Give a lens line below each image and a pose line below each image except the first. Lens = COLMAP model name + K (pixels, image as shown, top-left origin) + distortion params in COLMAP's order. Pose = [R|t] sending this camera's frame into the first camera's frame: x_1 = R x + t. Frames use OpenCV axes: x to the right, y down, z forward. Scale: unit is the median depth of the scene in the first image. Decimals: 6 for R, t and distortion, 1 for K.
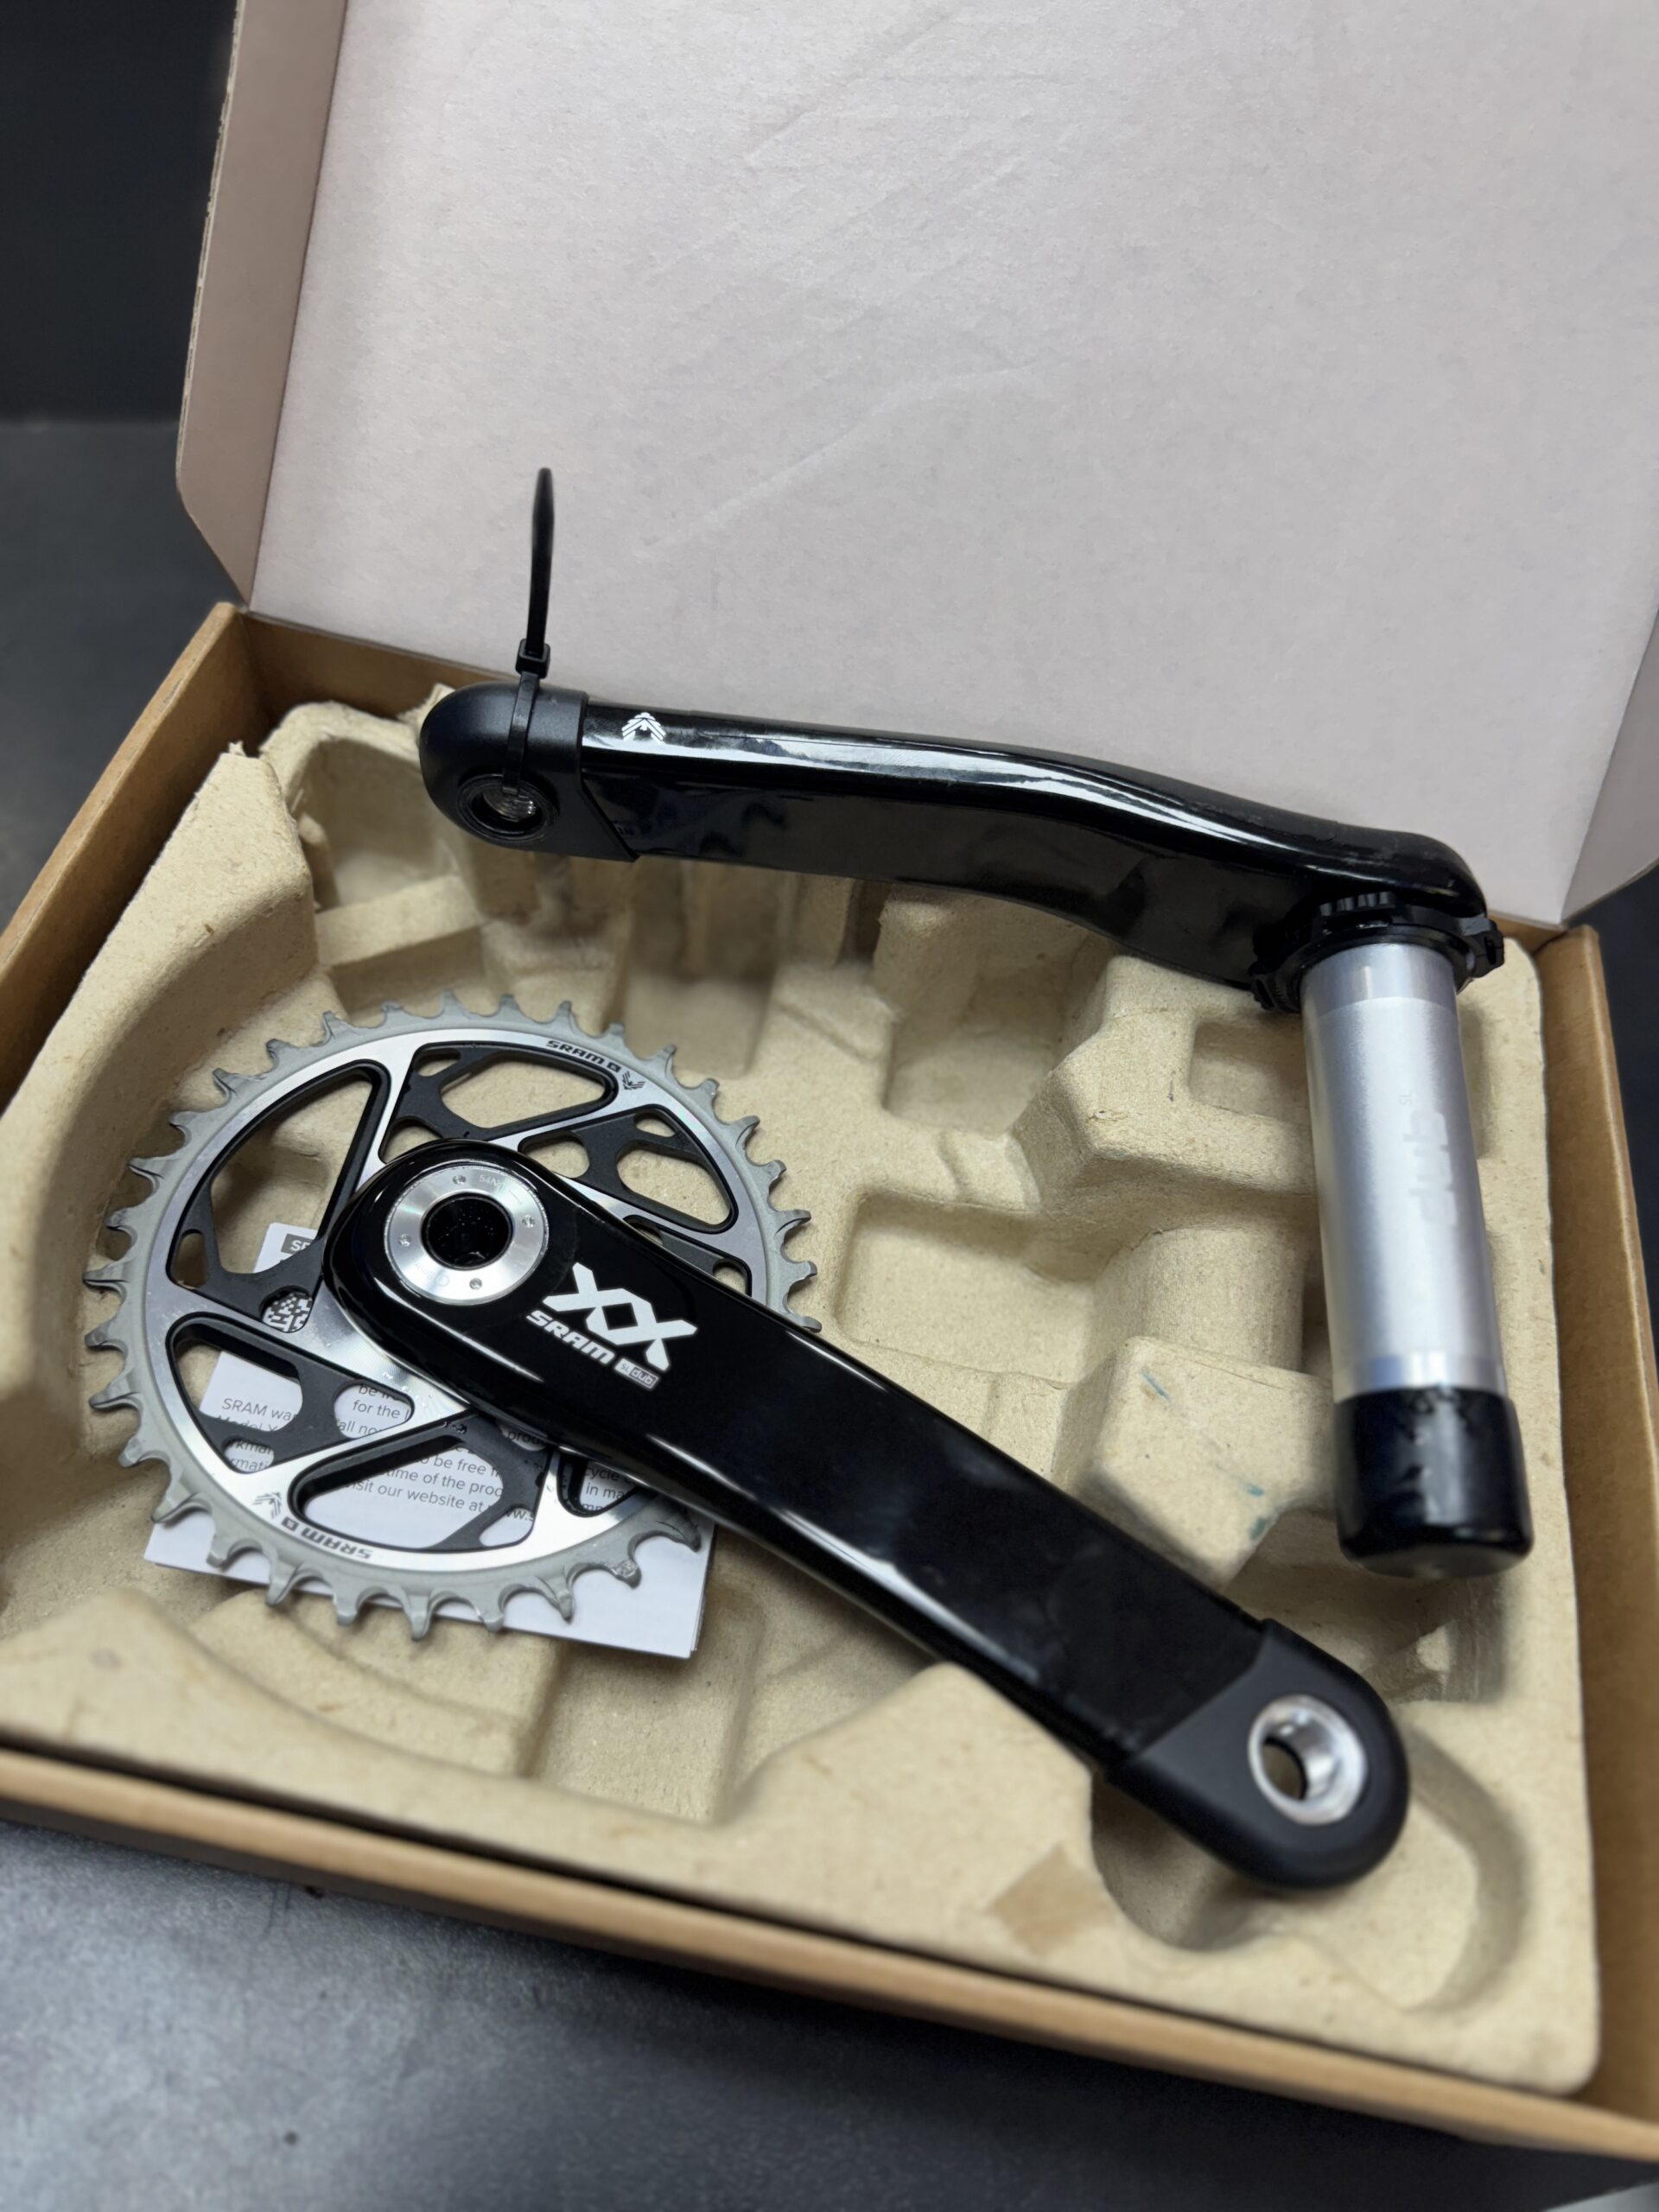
lens RADIAL K [[1665.8, 0, 832.7], [0, 1665.8, 1101.6], [0, 0, 1]] dist [0.163585, -0.375791]
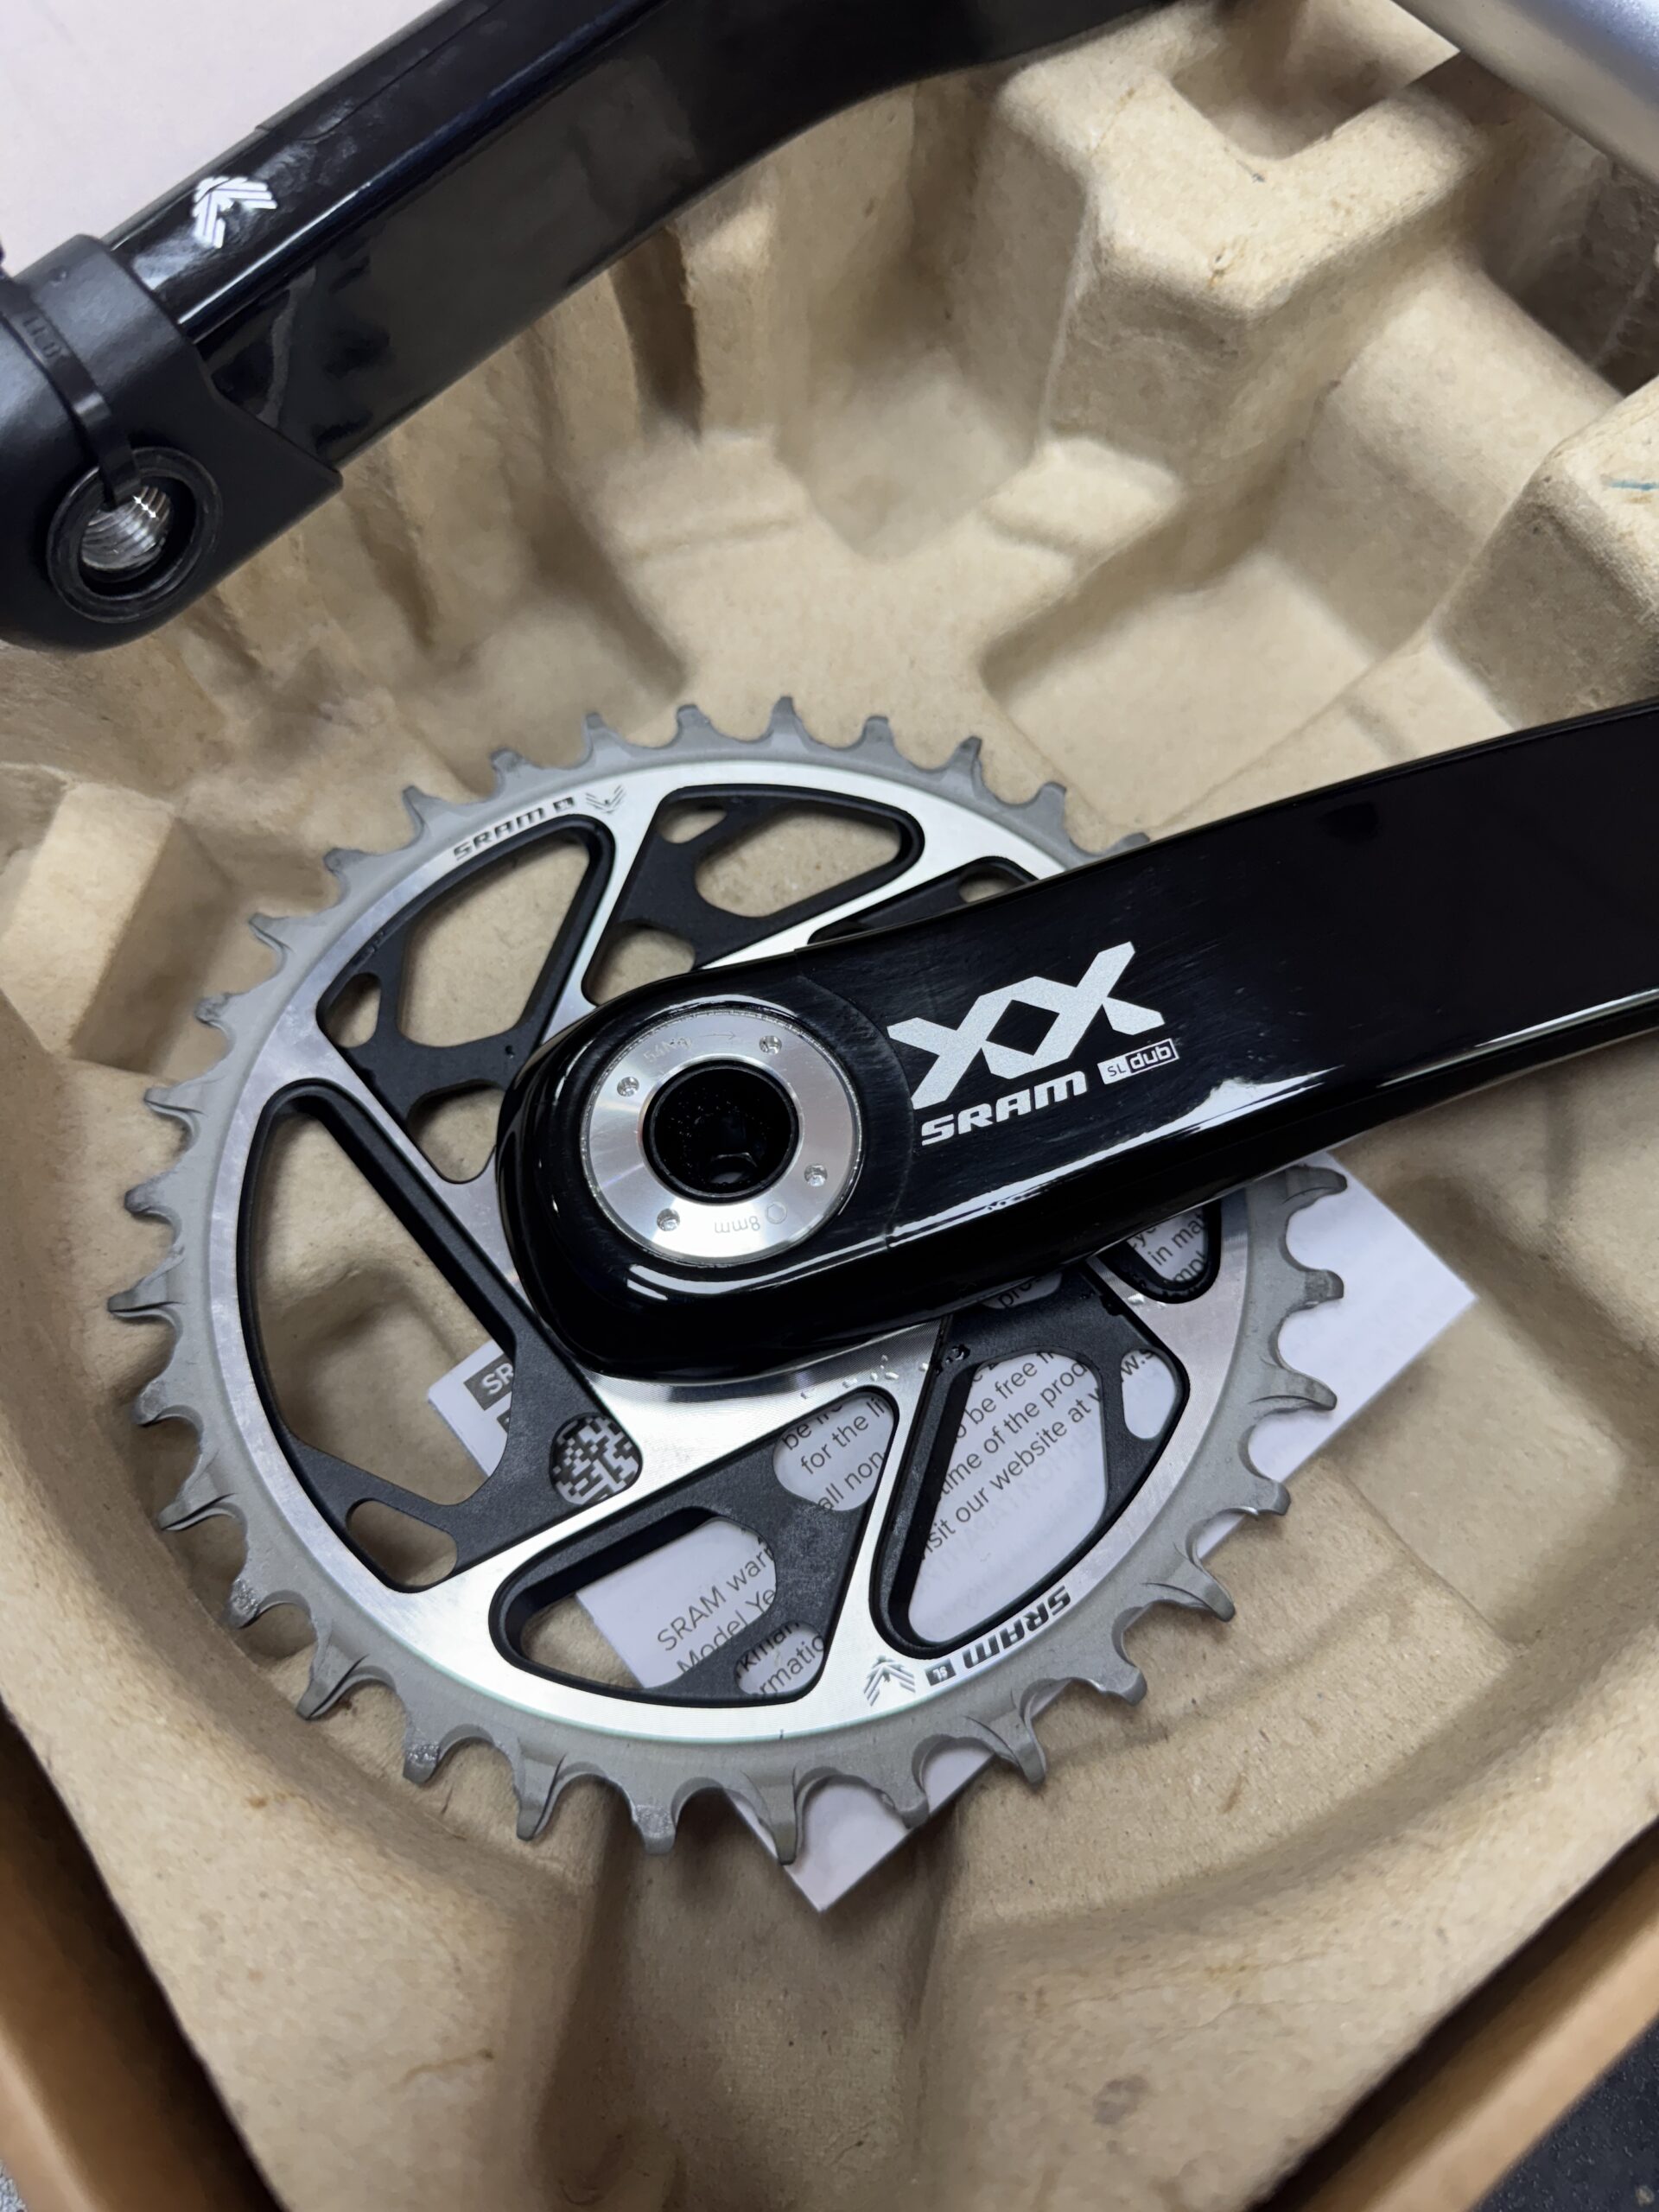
lens RADIAL K [[1665.8, 0, 832.7], [0, 1665.8, 1101.6], [0, 0, 1]] dist [0.163585, -0.375791]
pose [[0.654064, -0.738109, 0.165515, -0.281698], [0.680575, 0.669715, 0.297153, -0.071130], [-0.330179, -0.081712, 0.940375, 0.466192]]
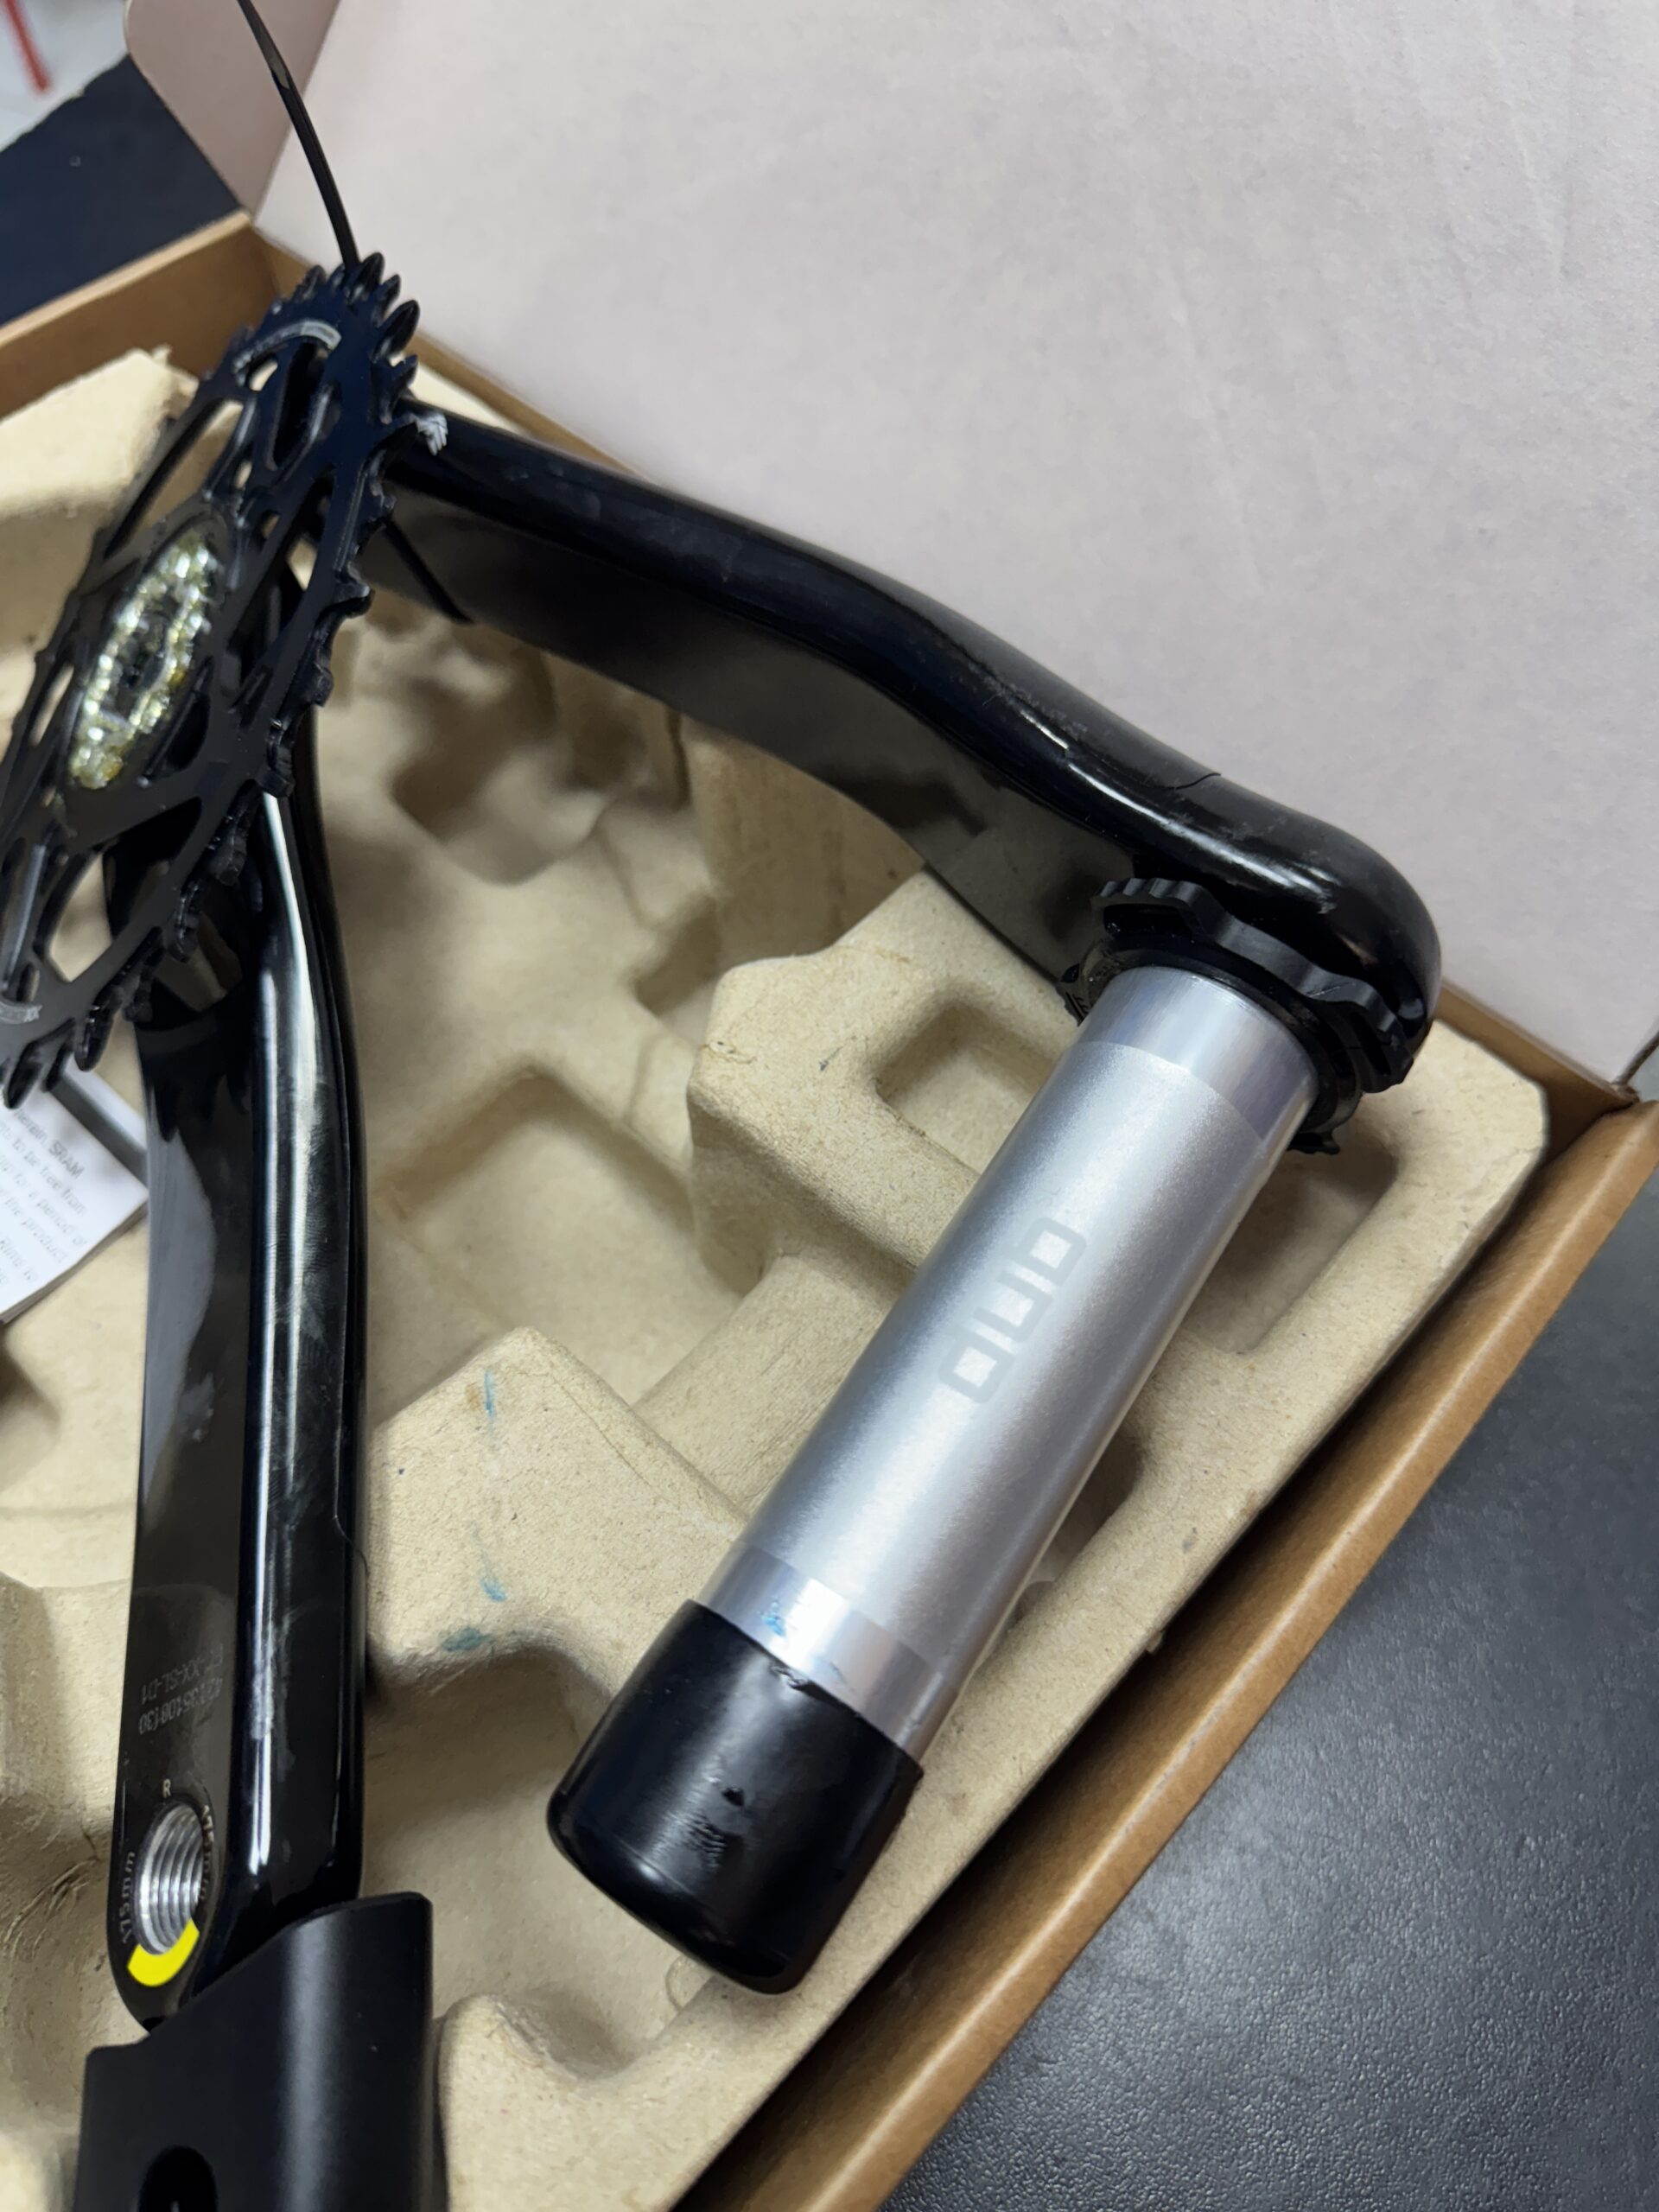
lens RADIAL K [[1665.8, 0, 832.7], [0, 1665.8, 1101.6], [0, 0, 1]] dist [0.163585, -0.375791]
pose [[0.839079, 0.375129, -0.393985, 0.520084], [-0.386421, 0.920757, 0.053720, -0.029335], [0.382916, 0.107169, 0.917546, 0.406089]]
